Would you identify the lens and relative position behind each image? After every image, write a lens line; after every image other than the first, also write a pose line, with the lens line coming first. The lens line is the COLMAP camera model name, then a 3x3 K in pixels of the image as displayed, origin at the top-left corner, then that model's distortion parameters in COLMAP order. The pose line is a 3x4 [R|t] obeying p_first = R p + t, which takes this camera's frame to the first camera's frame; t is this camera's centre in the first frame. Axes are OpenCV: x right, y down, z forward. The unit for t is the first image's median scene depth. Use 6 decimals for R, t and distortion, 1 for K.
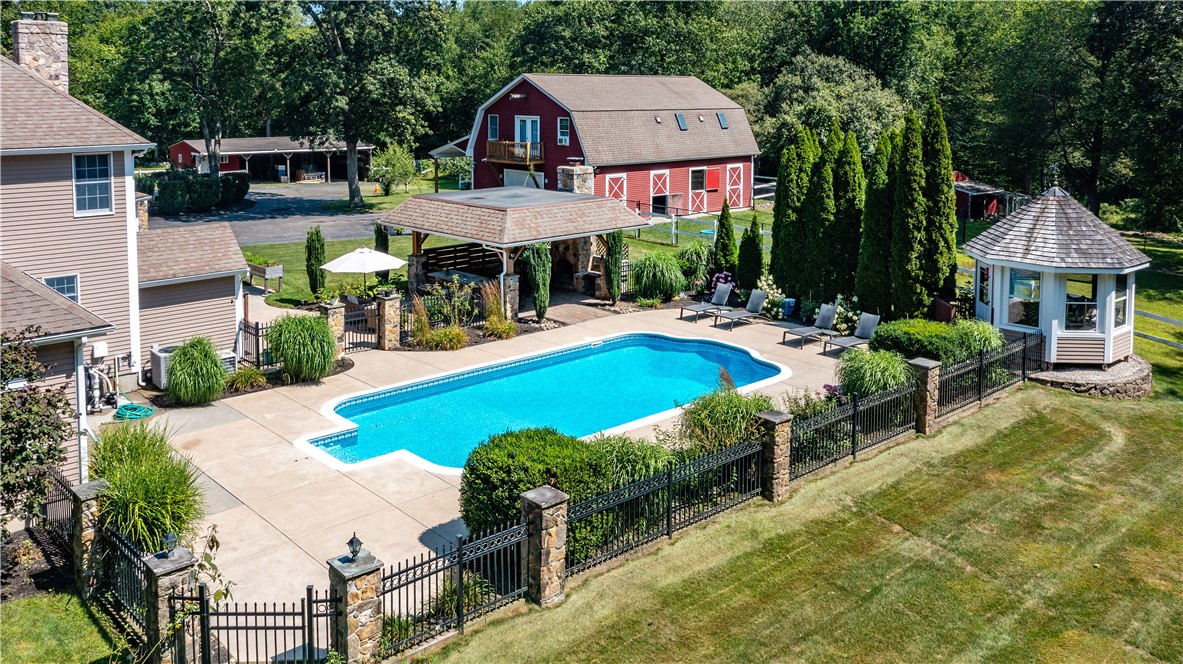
lens RADIAL K [[967.2, 0, 590.9], [0, 967.2, 246.8], [0, 0, 1]] dist [-0.012815, -0.007995]
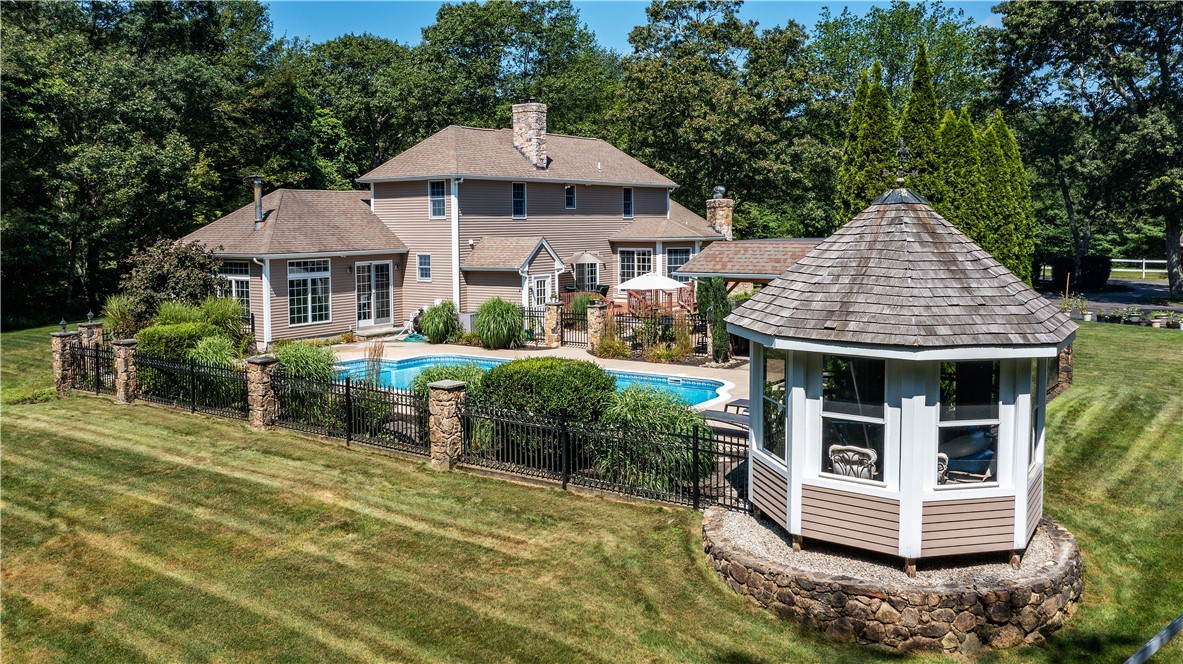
lens RADIAL K [[963.0, 0, 591.5], [0, 963.0, 332.0], [0, 0, 1]] dist [-0.009117, -0.004162]
pose [[0.222476, 0.104719, -0.969298, 0.871193], [-0.148811, 0.986212, 0.072391, -0.000476], [0.963514, 0.128137, 0.234992, 0.685755]]
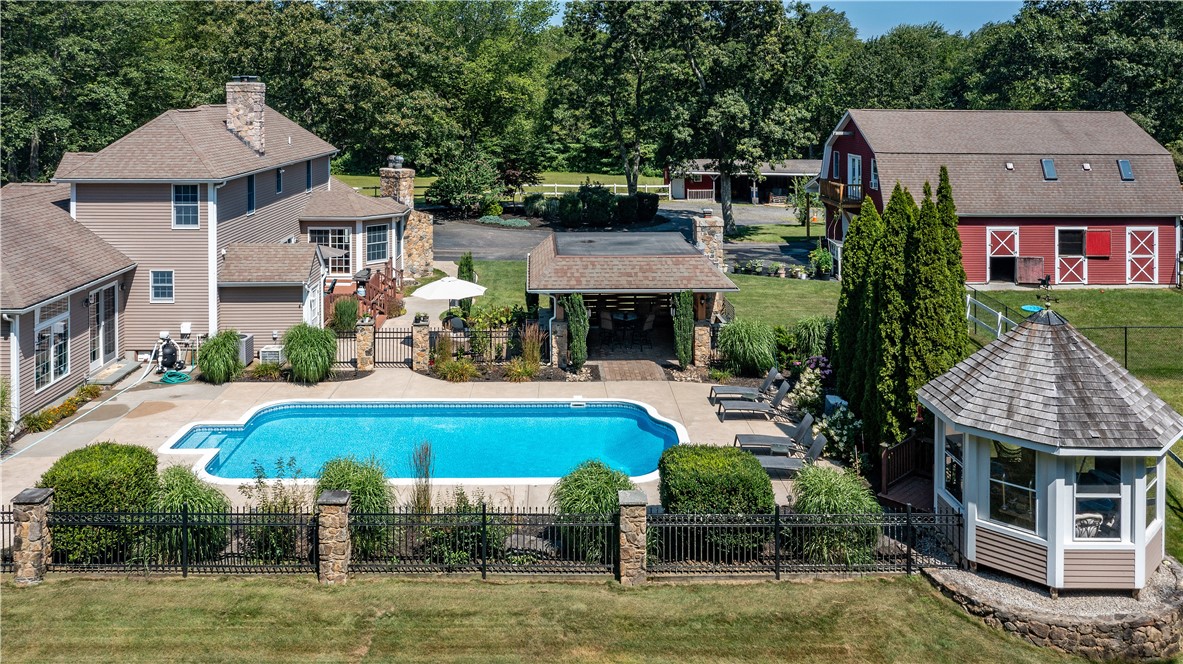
lens RADIAL K [[992.0, 0, 591.3], [0, 992.0, 170.2], [0, 0, 1]] dist [-0.006848, -0.004563]
pose [[0.763426, 0.052540, -0.643755, 0.631787], [-0.110380, 0.992637, -0.049885, -0.083235], [0.636394, 0.109141, 0.763604, 0.218693]]
